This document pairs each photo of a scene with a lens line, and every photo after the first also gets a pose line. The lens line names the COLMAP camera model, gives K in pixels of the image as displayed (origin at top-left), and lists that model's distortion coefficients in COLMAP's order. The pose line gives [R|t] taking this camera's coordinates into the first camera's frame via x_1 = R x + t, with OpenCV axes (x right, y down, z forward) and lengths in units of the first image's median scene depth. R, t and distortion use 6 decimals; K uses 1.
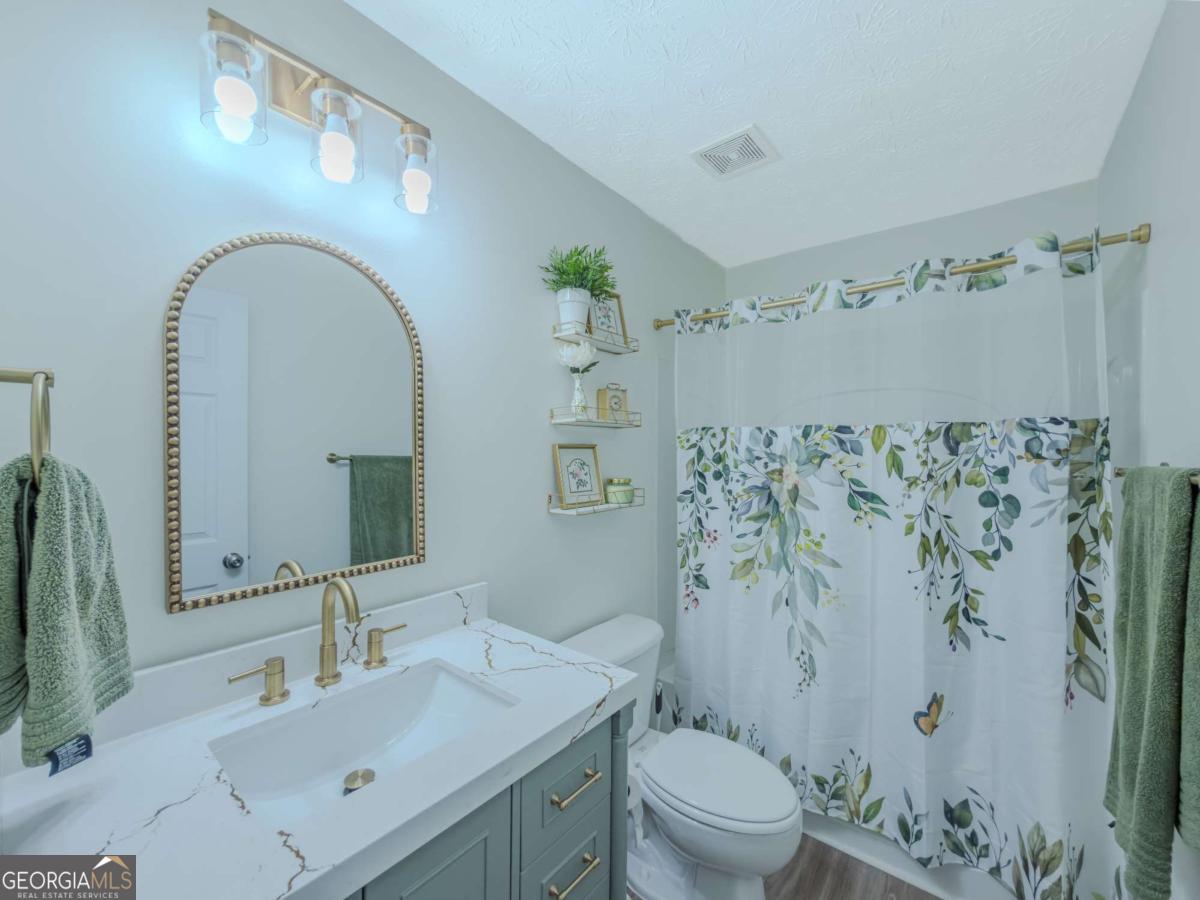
lens RADIAL K [[487.1, 0, 600.0], [0, 487.1, 450.0], [0, 0, 1]] dist [-0.002167, 0.000009]
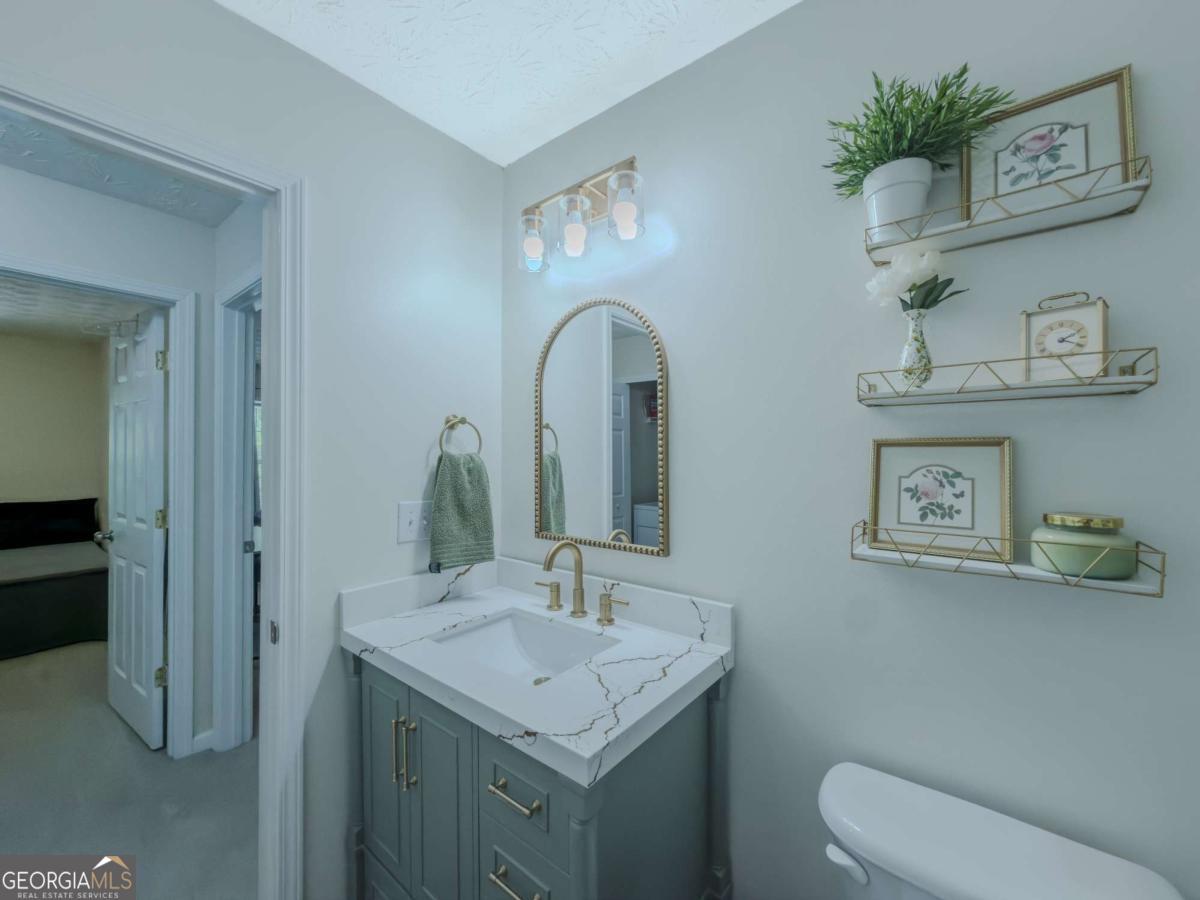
lens RADIAL K [[487.1, 0, 600.0], [0, 487.1, 450.0], [0, 0, 1]] dist [-0.002167, 0.000009]
pose [[-0.000152, -0.003808, -0.999993, 0.506434], [-0.001802, 0.999991, -0.003808, 0.004252], [0.999998, 0.001802, -0.000159, 0.641598]]
